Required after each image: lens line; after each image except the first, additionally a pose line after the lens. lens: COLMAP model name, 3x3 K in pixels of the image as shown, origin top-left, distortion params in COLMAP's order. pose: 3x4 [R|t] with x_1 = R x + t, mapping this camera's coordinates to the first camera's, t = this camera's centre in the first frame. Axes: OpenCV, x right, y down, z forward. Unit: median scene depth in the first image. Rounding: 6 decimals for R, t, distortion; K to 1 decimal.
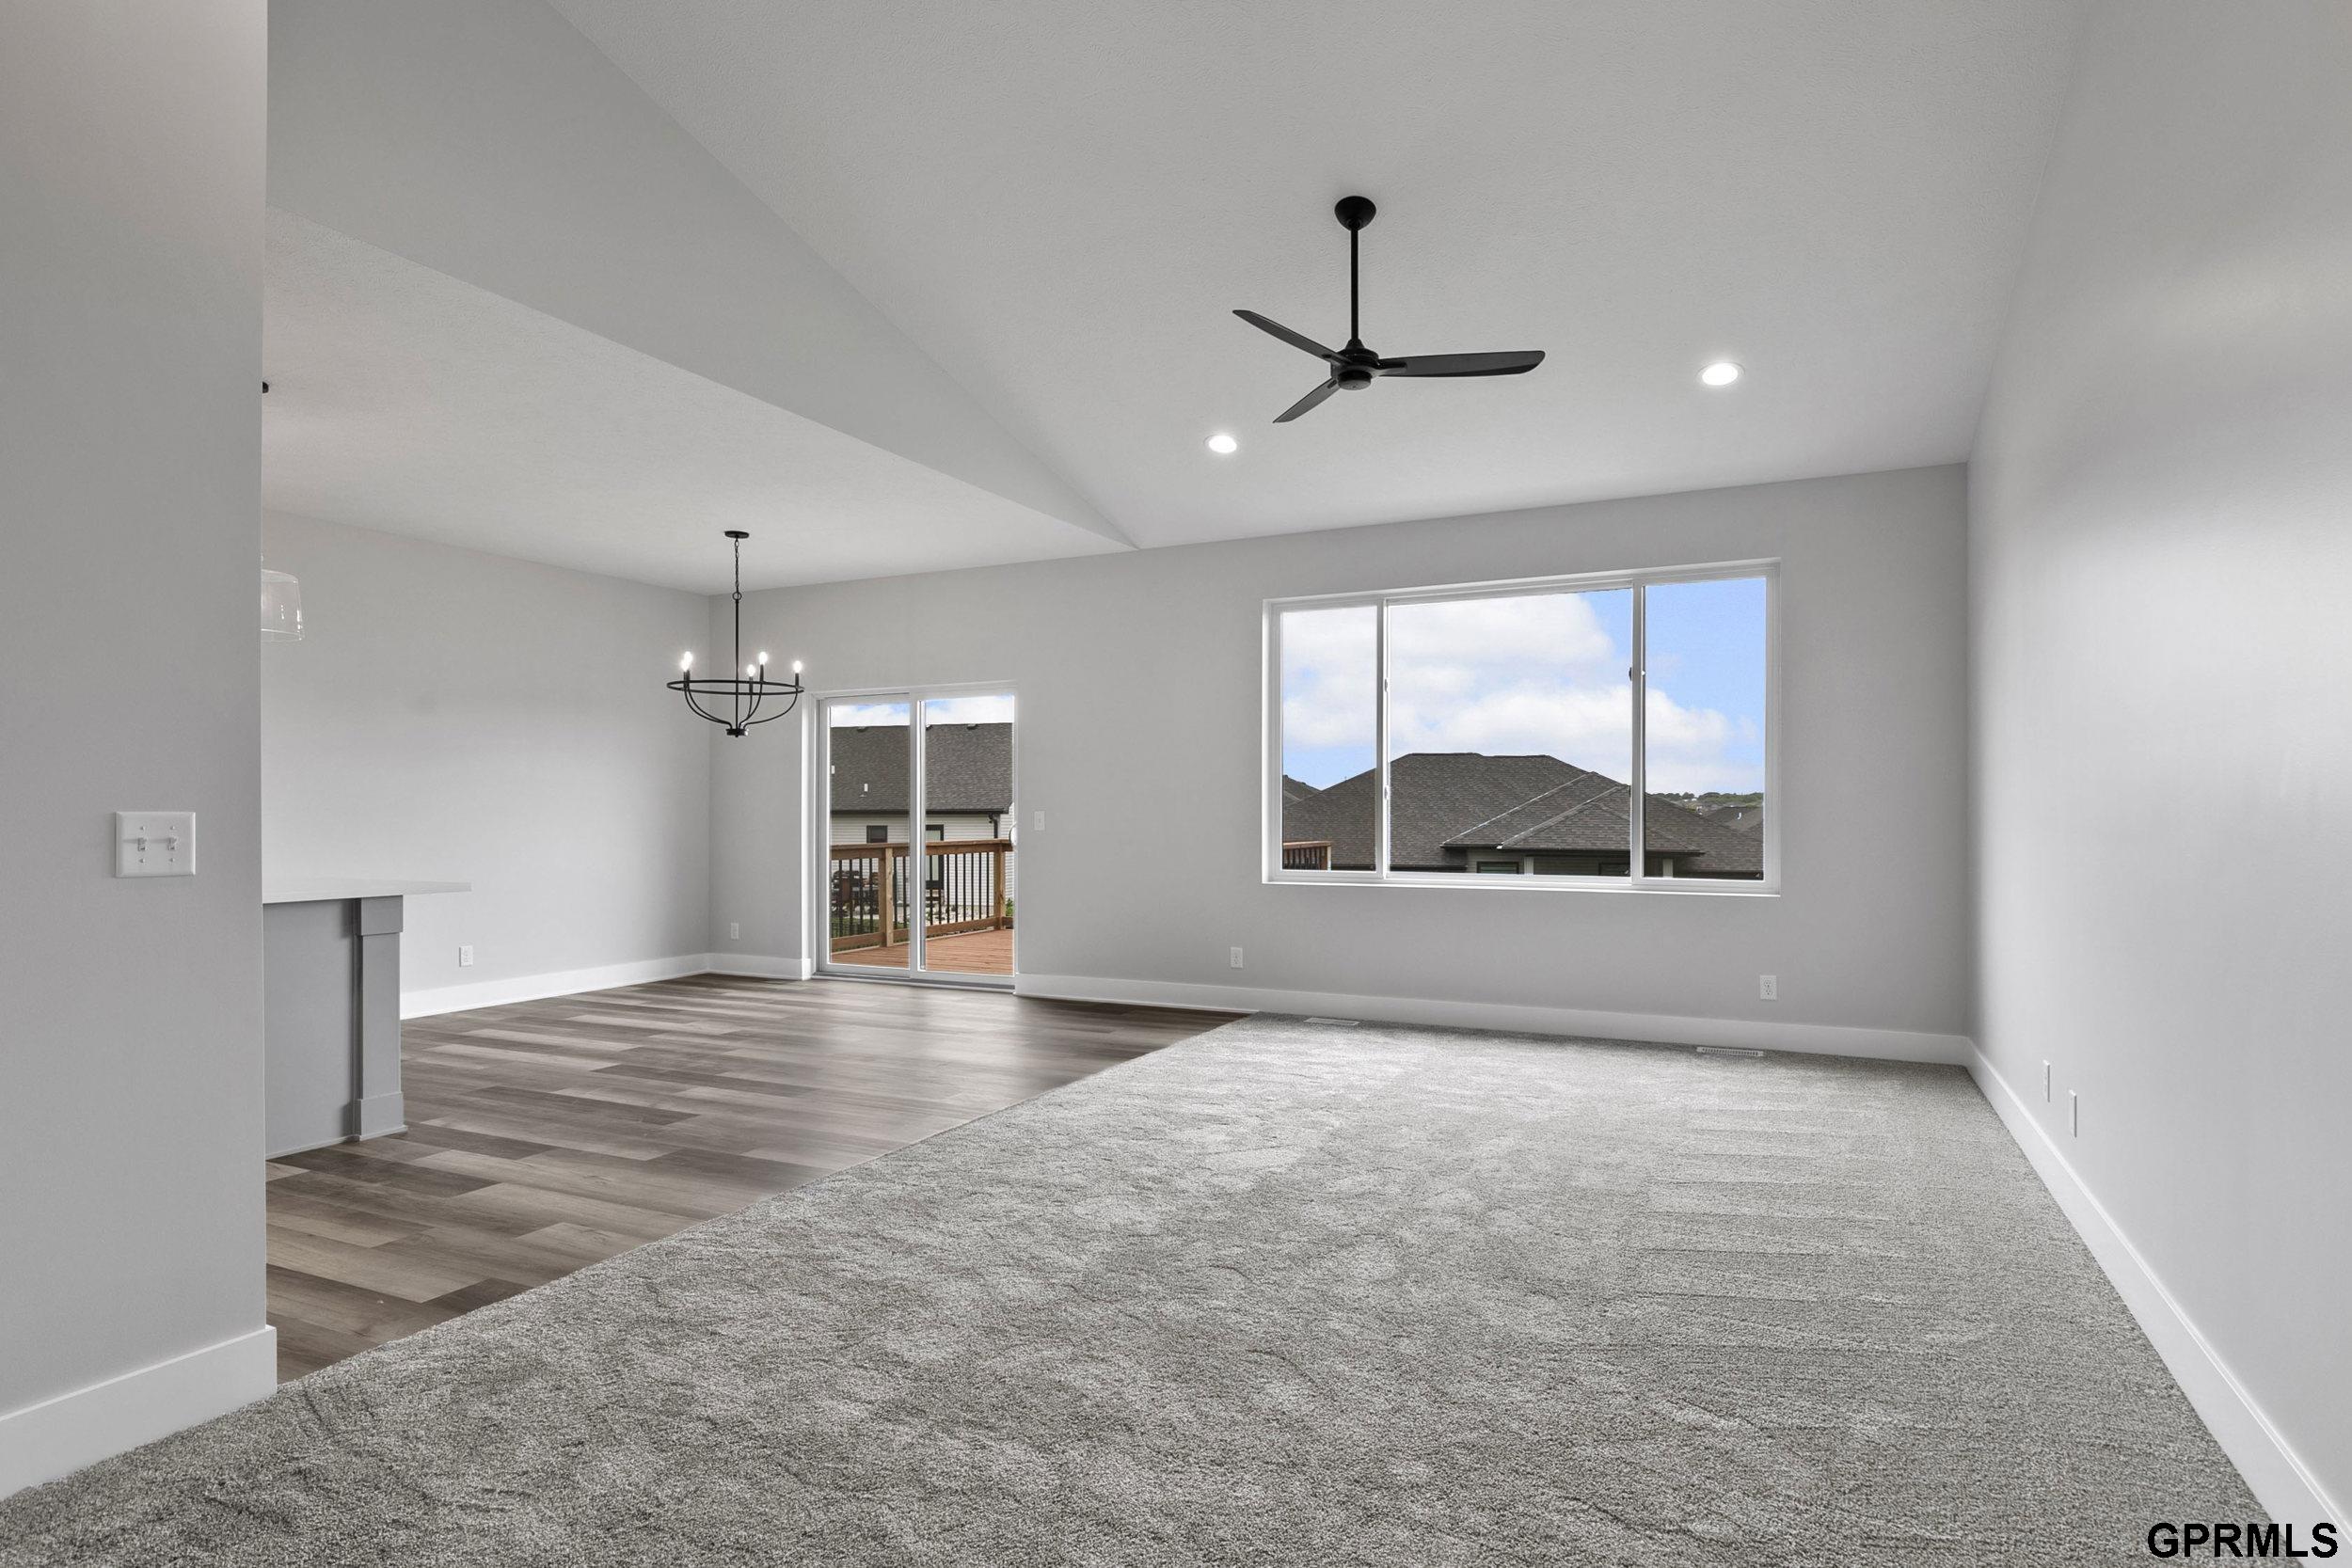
lens RADIAL K [[1215.7, 0, 1244.6], [0, 1215.7, 817.9], [0, 0, 1]] dist [0.001913, 0.000767]
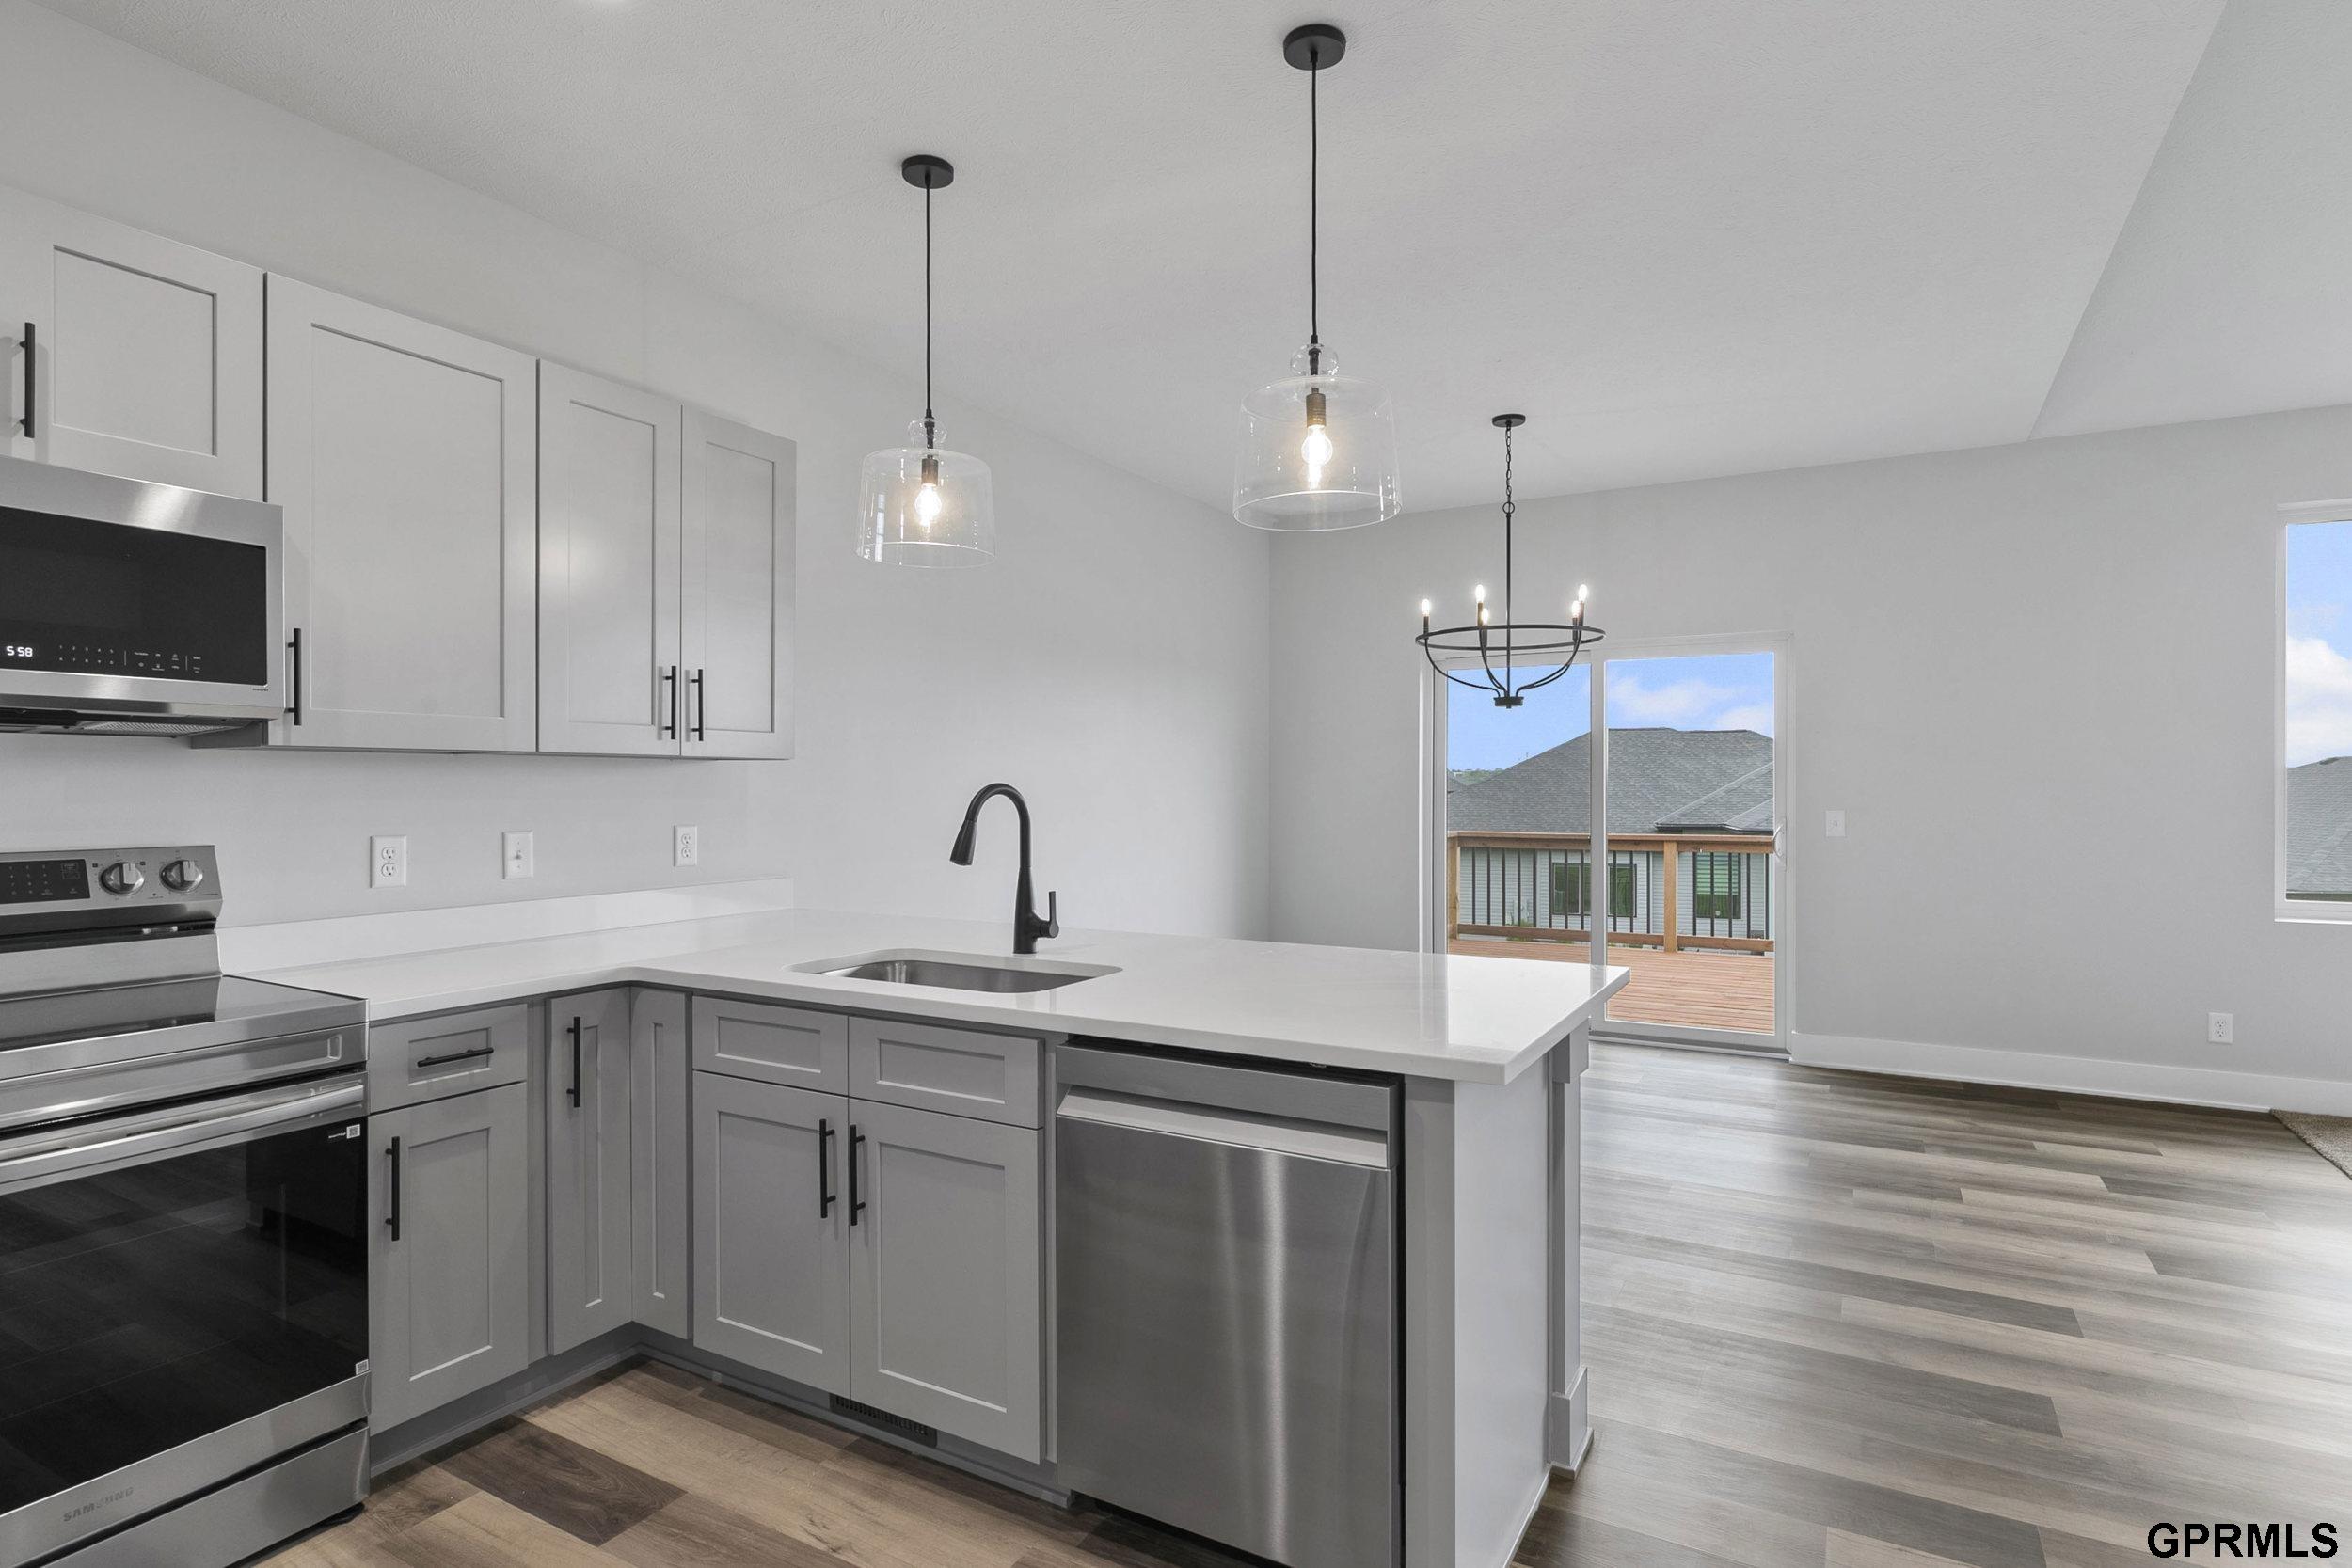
lens RADIAL K [[1215.7, 0, 1186.8], [0, 1215.7, 780.7], [0, 0, 1]] dist [0.001913, 0.000767]
pose [[0.995395, -0.005869, -0.095682, -0.470026], [0.004664, 0.999907, -0.012806, -0.014658], [0.095748, 0.012301, 0.995330, 0.249799]]
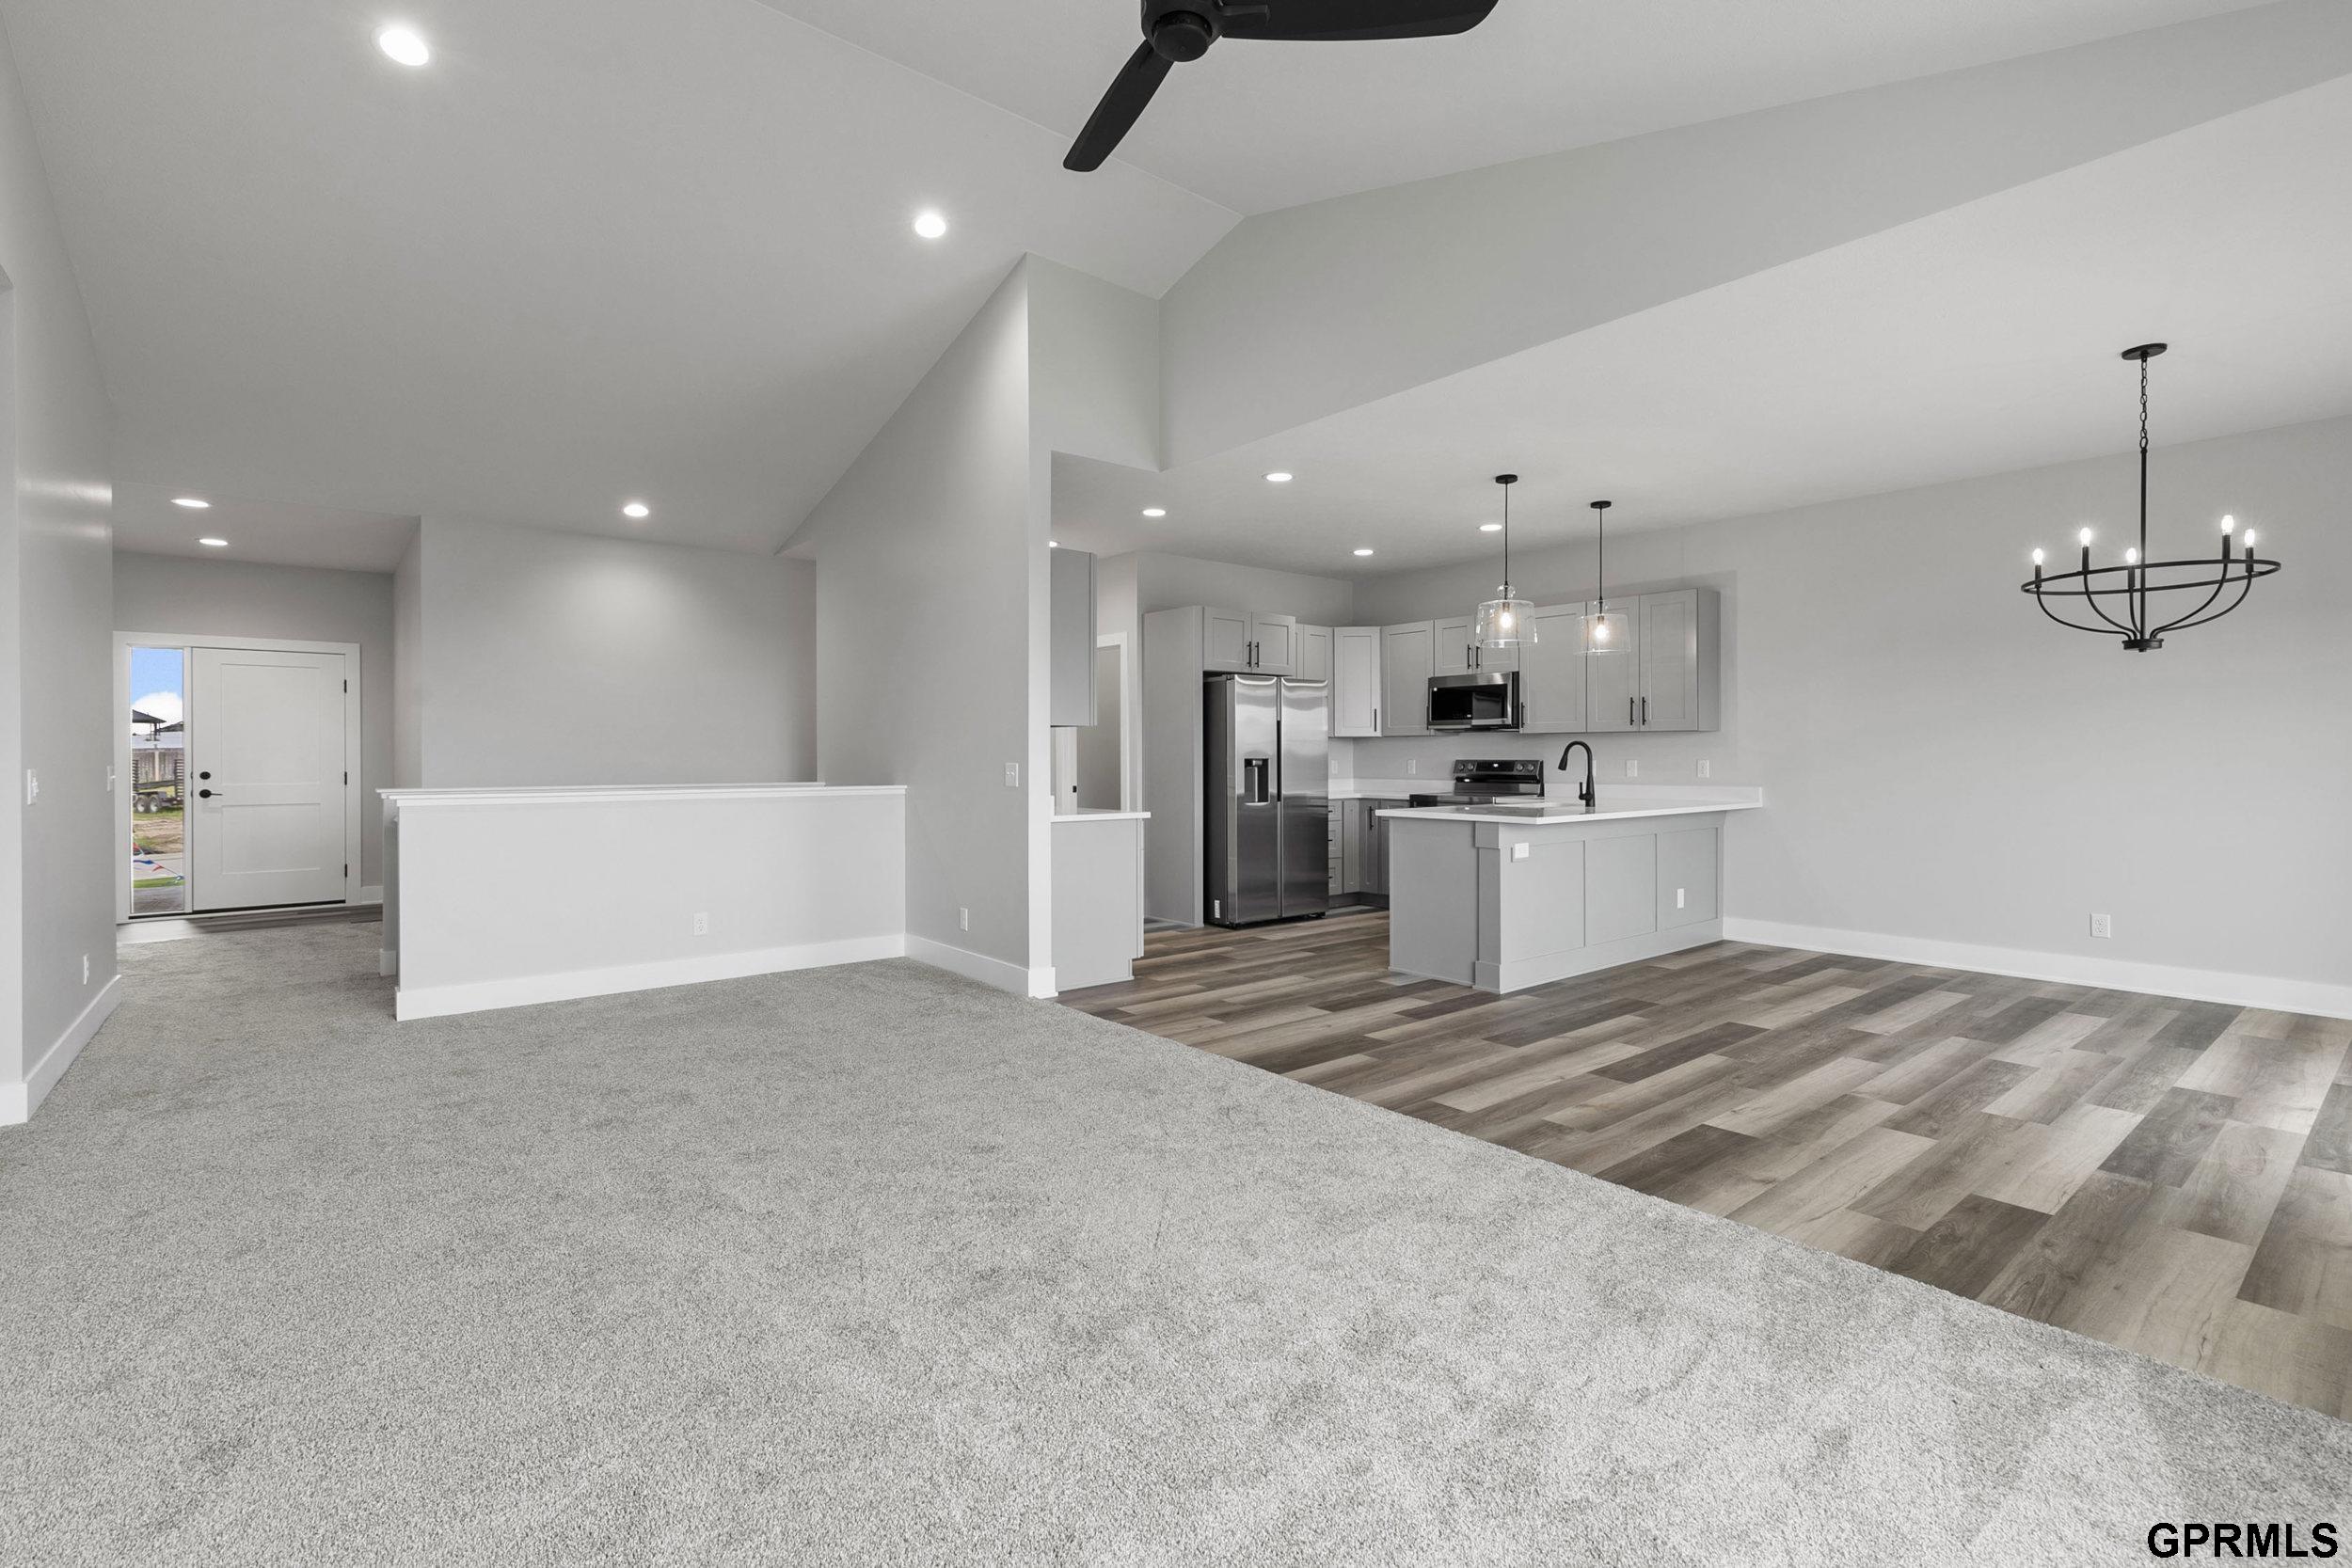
lens RADIAL K [[1054.9, 0, 1197.4], [0, 1054.9, 758.5], [0, 0, 1]] dist [0.009512, -0.001227]
pose [[-0.437267, 0.002161, -0.899329, 0.304653], [-0.003932, 0.999983, 0.004315, -0.006607], [0.899323, 0.005423, -0.437251, 0.693639]]
